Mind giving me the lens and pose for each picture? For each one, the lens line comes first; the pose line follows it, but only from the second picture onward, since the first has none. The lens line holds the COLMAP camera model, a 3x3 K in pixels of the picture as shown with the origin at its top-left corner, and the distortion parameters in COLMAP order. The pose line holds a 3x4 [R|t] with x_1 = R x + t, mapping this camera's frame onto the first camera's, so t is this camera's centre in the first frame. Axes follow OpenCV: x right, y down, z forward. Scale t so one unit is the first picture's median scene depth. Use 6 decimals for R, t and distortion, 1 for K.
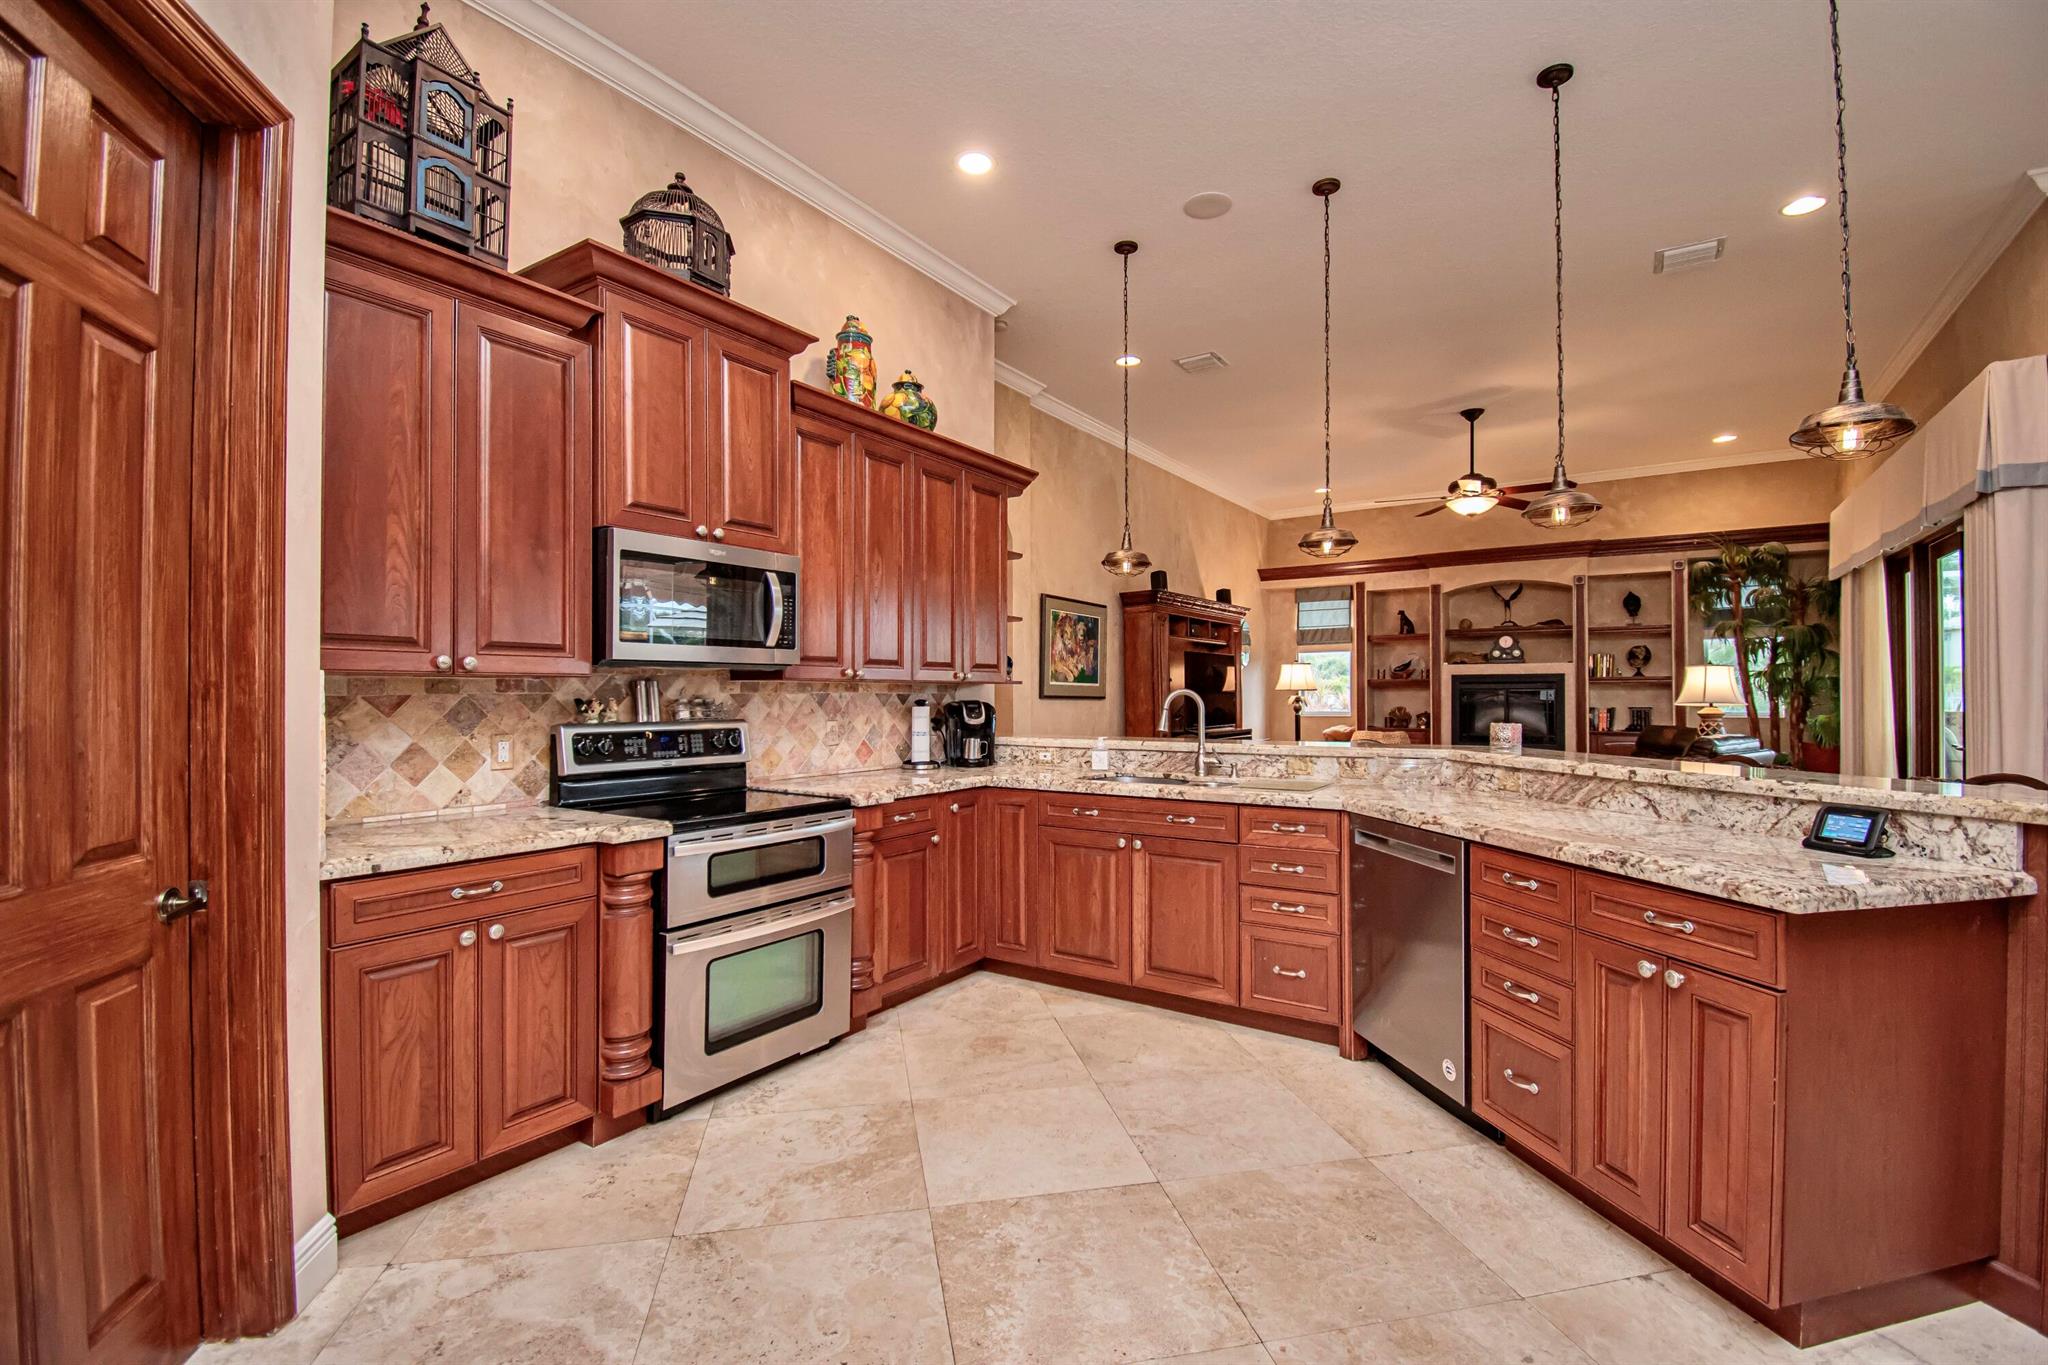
lens RADIAL K [[909.5, 0, 1027.5], [0, 909.5, 687.5], [0, 0, 1]] dist [0.019804, -0.025489]
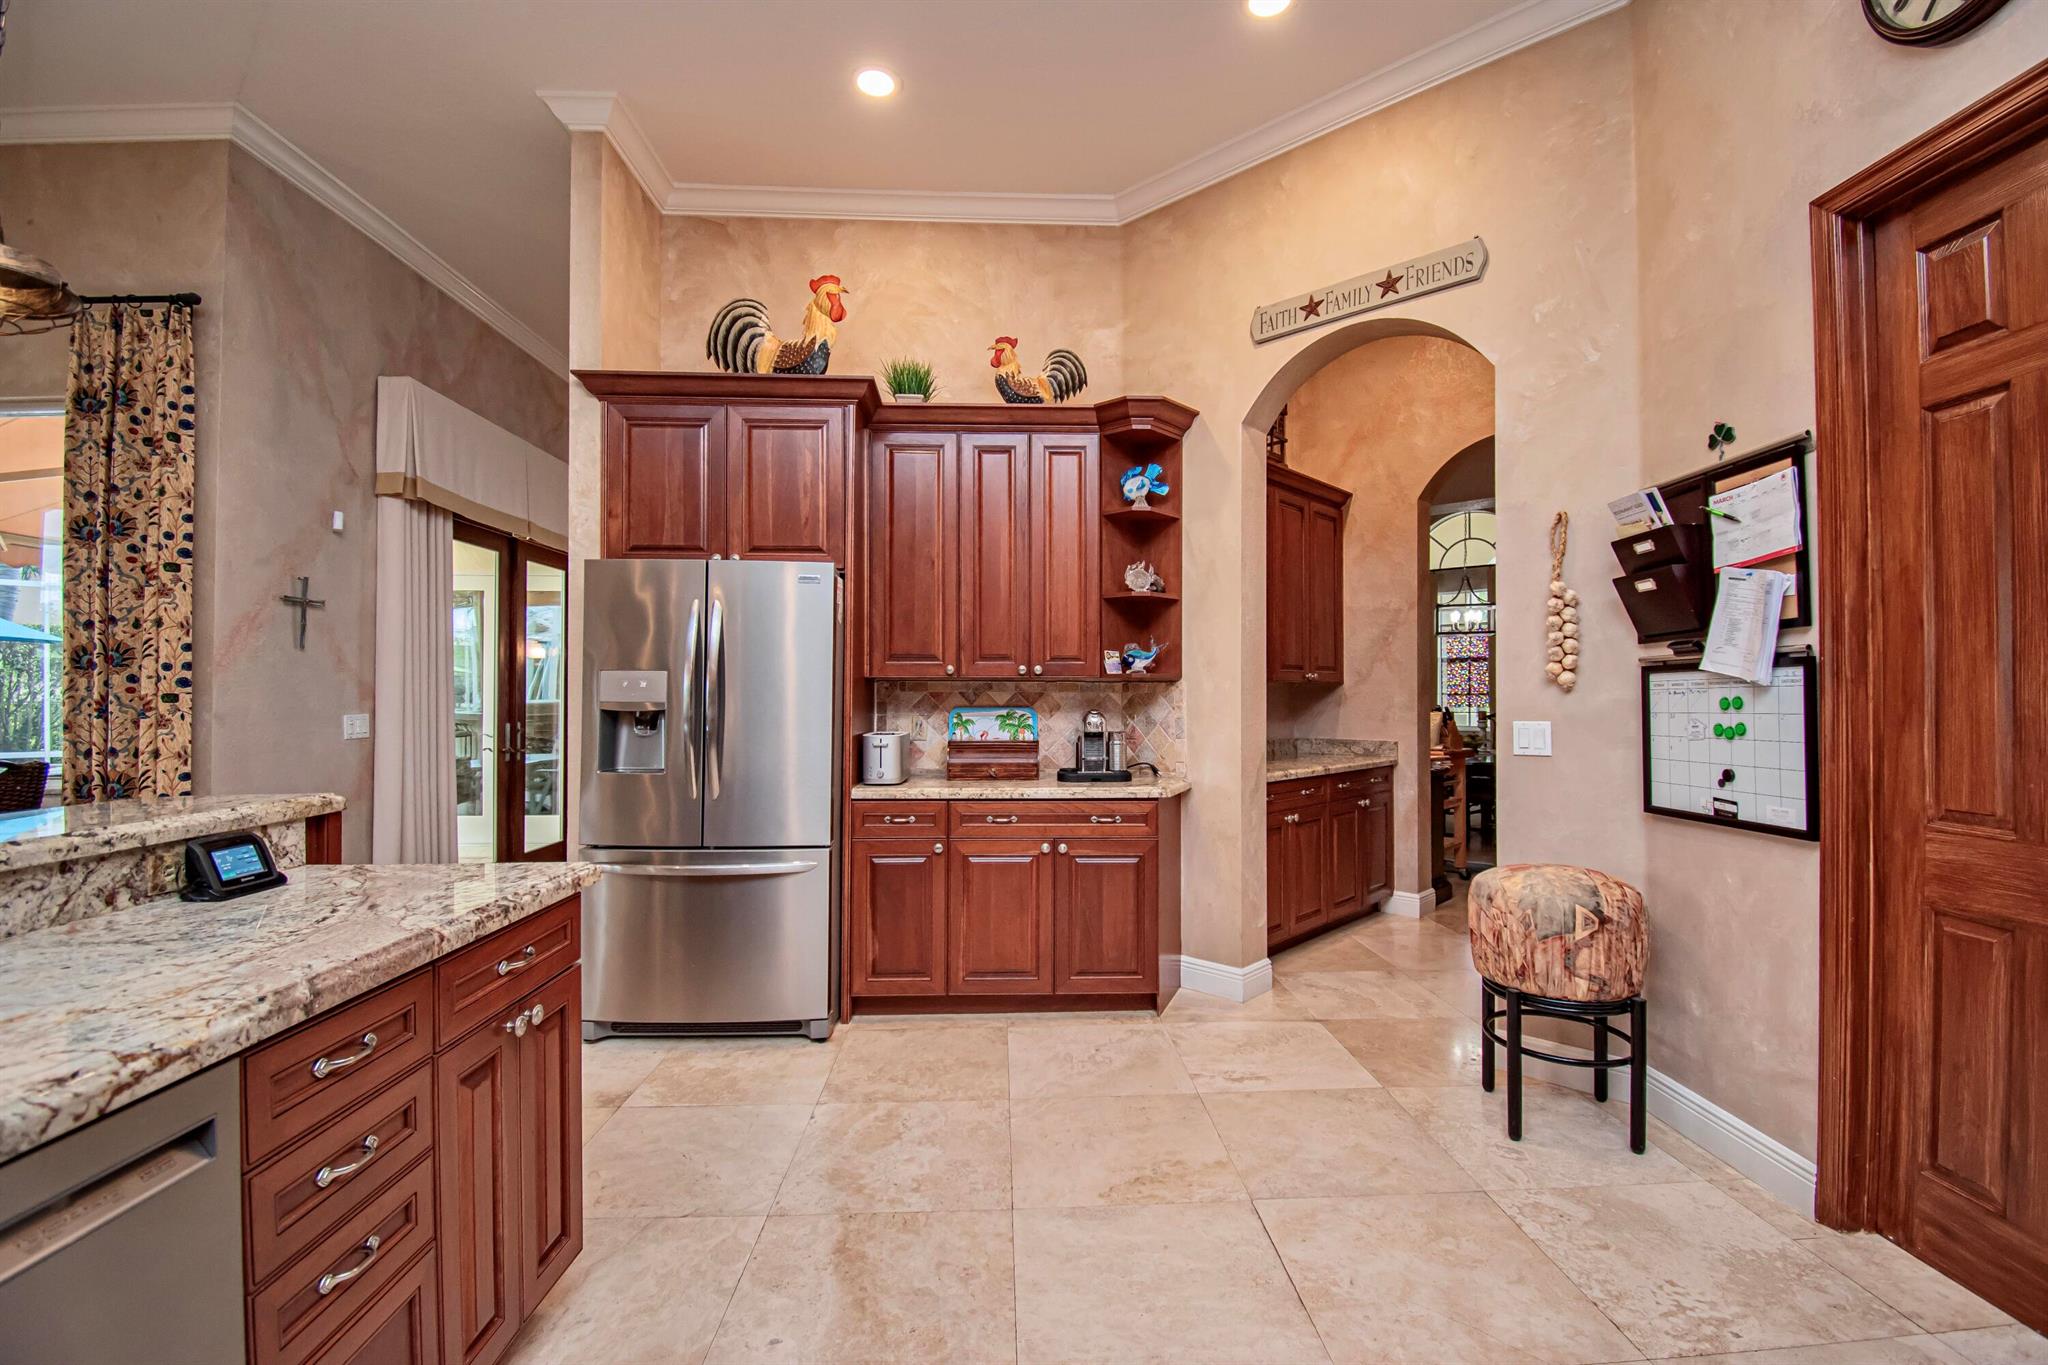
lens RADIAL K [[894.4, 0, 1058.5], [0, 894.4, 689.0], [0, 0, 1]] dist [0.000256, -0.015040]
pose [[-0.991419, 0.002276, 0.130700, 0.039609], [0.000486, 0.999906, -0.013728, 0.006444], [-0.130719, -0.013547, -0.991327, 0.767890]]
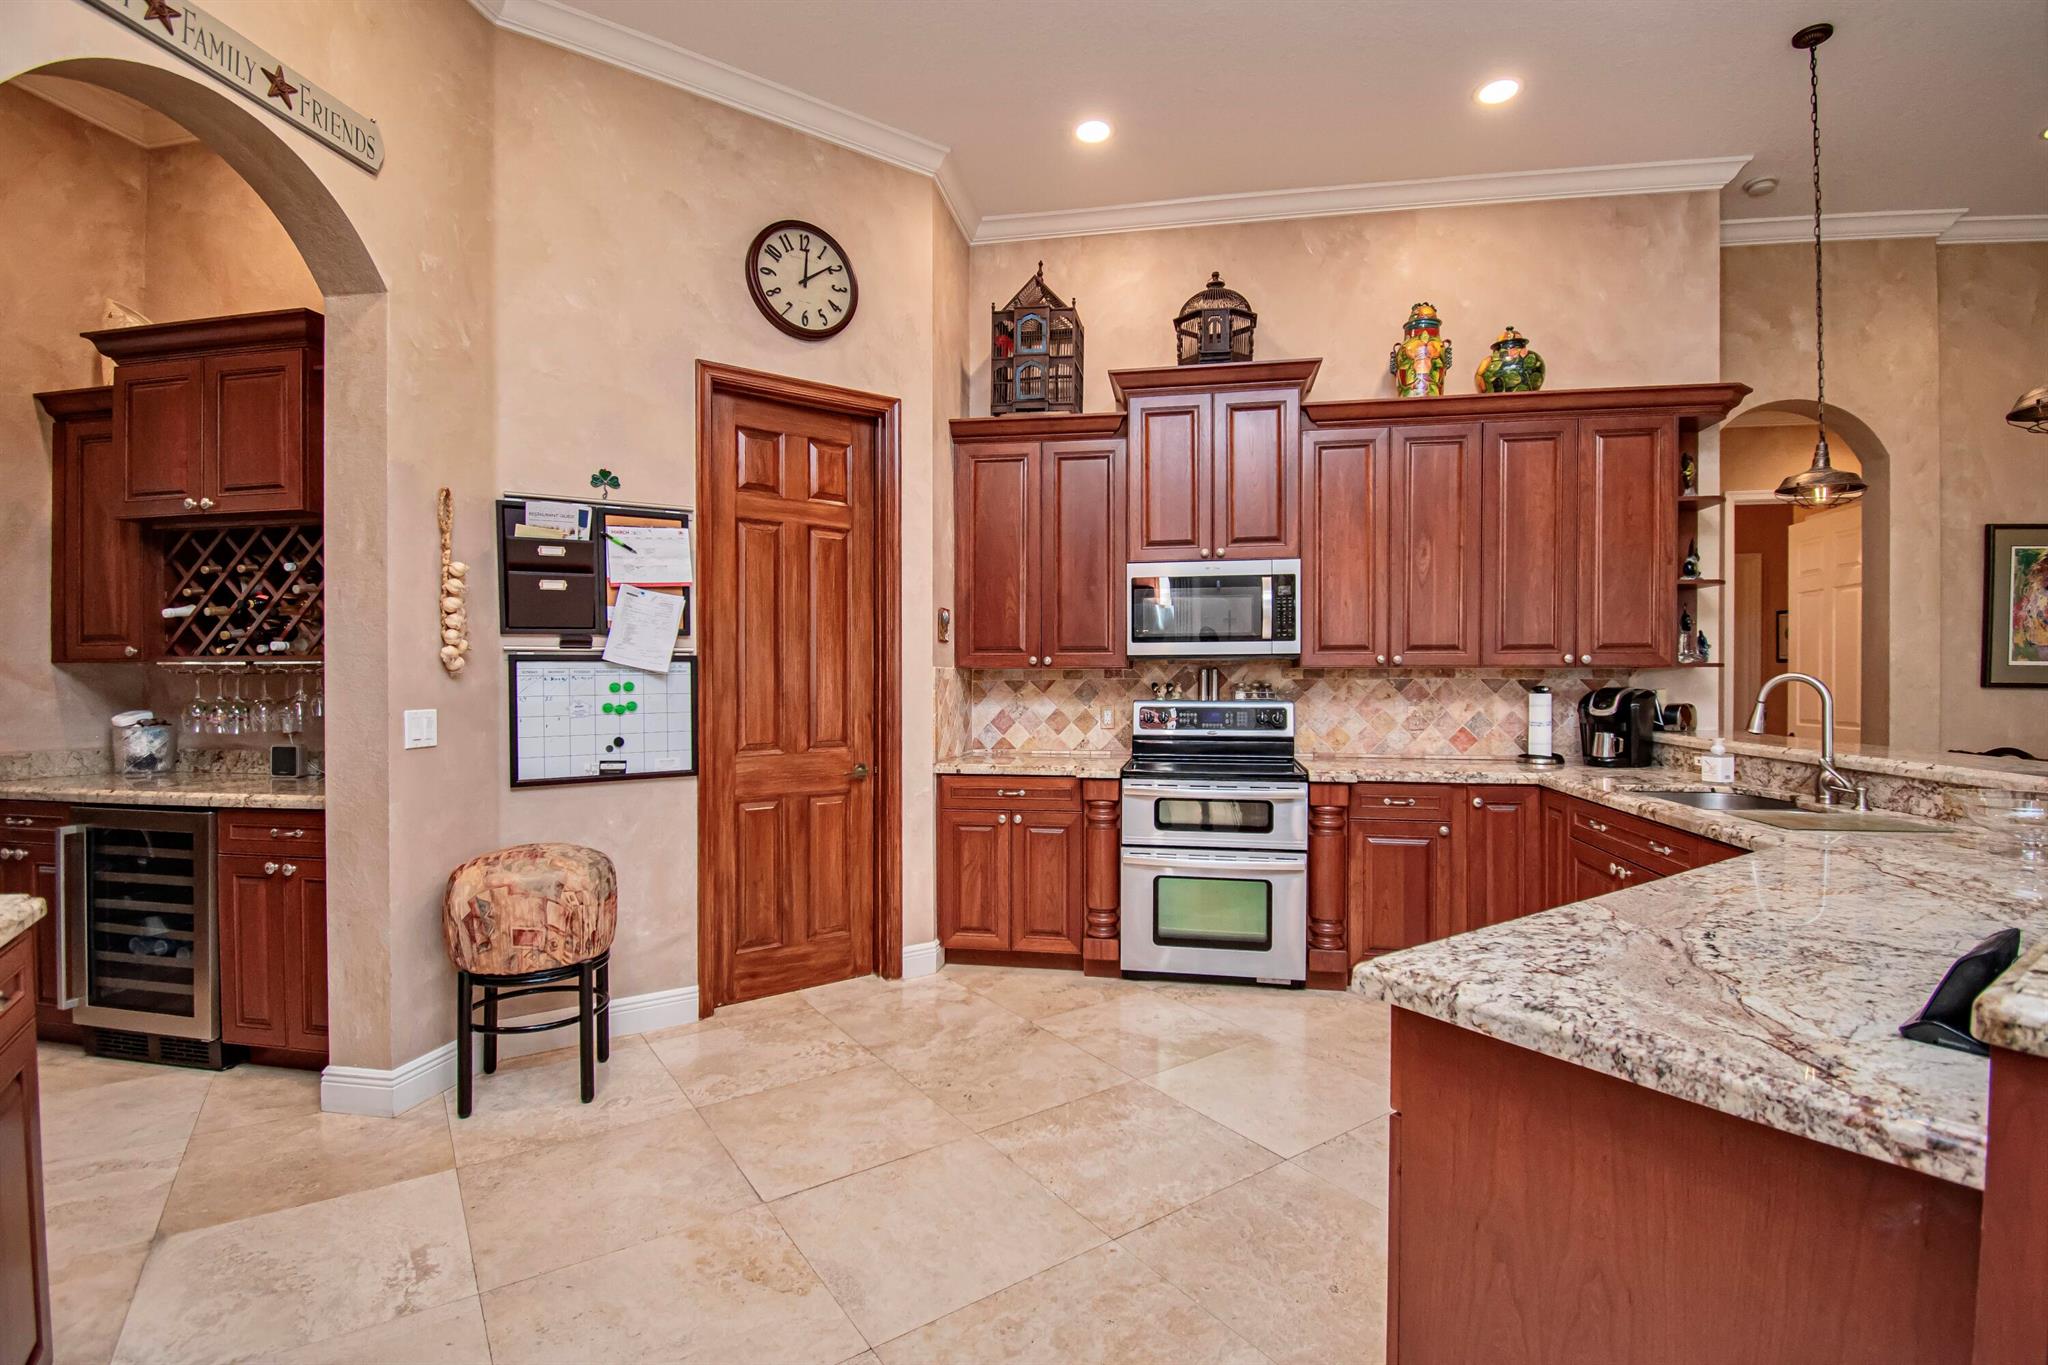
lens RADIAL K [[909.5, 0, 1027.5], [0, 909.5, 687.5], [0, 0, 1]] dist [0.019804, -0.025489]
pose [[0.399242, 0.008873, -0.916803, 0.513919], [0.005425, 0.999913, 0.012040, 0.001196], [0.916829, -0.009781, 0.399159, 0.180152]]
